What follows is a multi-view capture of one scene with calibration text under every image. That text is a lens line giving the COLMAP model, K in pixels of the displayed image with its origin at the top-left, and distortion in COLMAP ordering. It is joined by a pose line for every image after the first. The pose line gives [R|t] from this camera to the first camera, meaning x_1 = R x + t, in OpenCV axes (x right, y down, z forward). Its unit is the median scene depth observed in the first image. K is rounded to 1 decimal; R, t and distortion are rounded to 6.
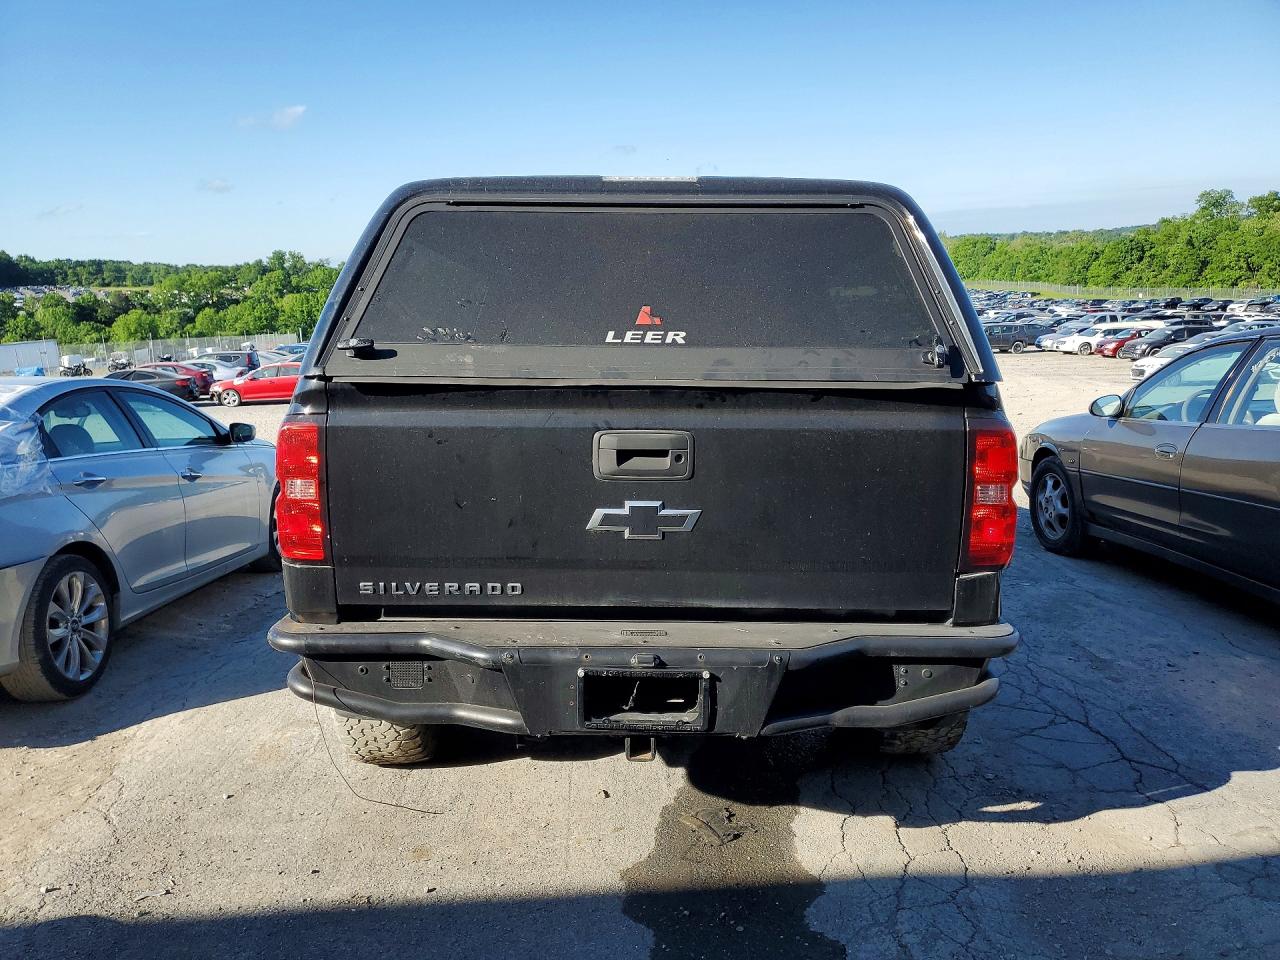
lens RADIAL K [[1049.5, 0, 646.1], [0, 1049.5, 480.9], [0, 0, 1]] dist [0.005183, 0.011988]
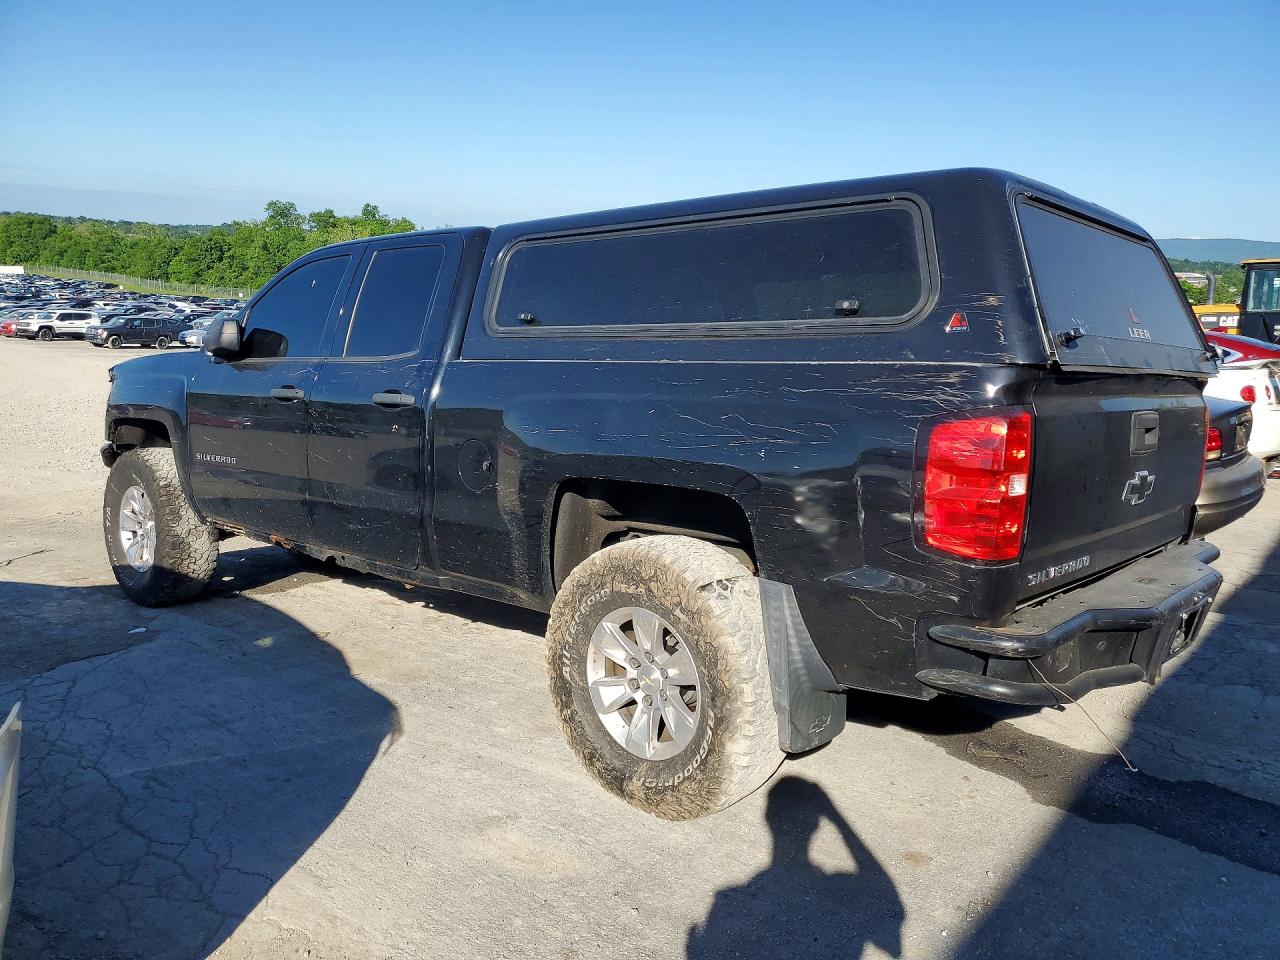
lens RADIAL K [[1049.5, 0, 646.1], [0, 1049.5, 480.9], [0, 0, 1]] dist [0.005183, 0.011988]
pose [[0.622474, -0.074668, 0.779071, -0.085161], [0.072806, 0.996647, 0.037349, -0.003701], [-0.779247, 0.033472, 0.625822, 0.044267]]
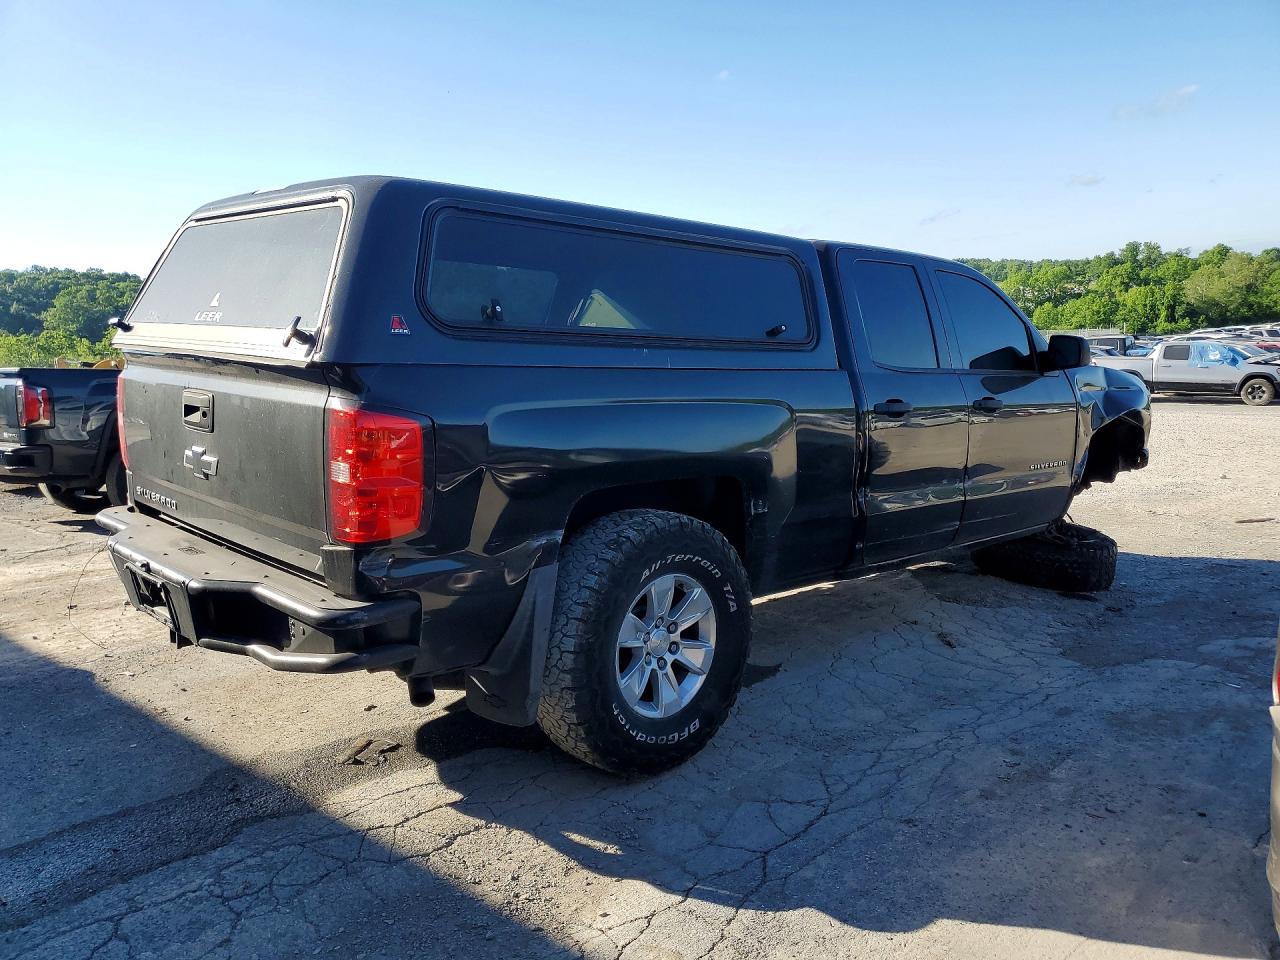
lens RADIAL K [[1049.5, 0, 646.1], [0, 1049.5, 480.9], [0, 0, 1]] dist [0.005183, 0.011988]
pose [[0.689012, 0.114427, -0.715659, 0.082837], [-0.111043, 0.992466, 0.051777, -0.004271], [0.716192, 0.043794, 0.696528, 0.032568]]
